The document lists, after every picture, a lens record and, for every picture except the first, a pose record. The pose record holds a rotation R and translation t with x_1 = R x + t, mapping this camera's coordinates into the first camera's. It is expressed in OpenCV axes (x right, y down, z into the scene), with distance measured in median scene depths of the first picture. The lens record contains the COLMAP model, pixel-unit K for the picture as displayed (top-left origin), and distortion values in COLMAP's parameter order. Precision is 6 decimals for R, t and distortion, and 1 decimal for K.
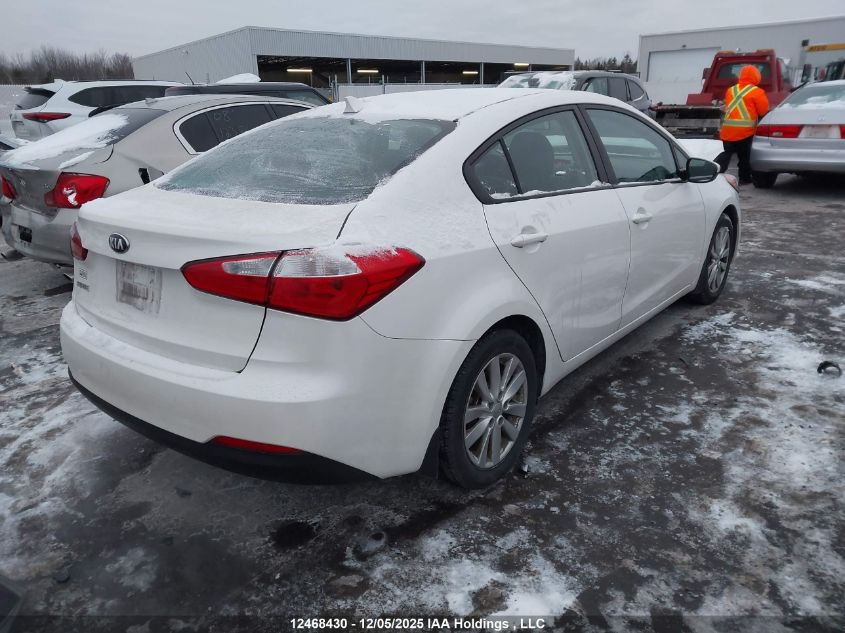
lens RADIAL K [[635.8, 0, 422.5], [0, 635.8, 316.5], [0, 0, 1]] dist [0.046841, -0.047573]
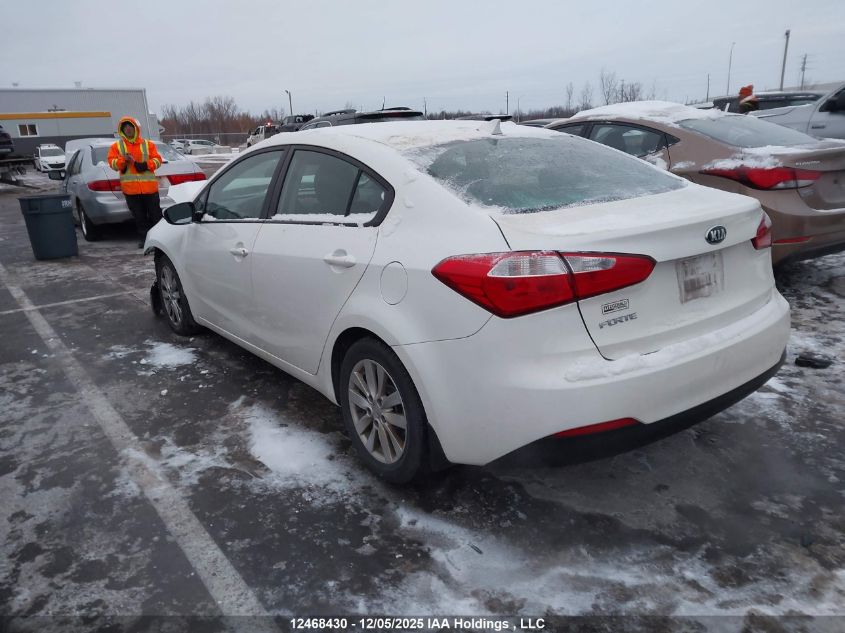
lens RADIAL K [[635.8, 0, 422.5], [0, 635.8, 316.5], [0, 0, 1]] dist [0.046841, -0.047573]
pose [[0.277090, -0.269682, 0.922222, -1.362875], [0.343740, 0.924105, 0.166953, -0.279265], [-0.897254, 0.270743, 0.348761, 0.926181]]
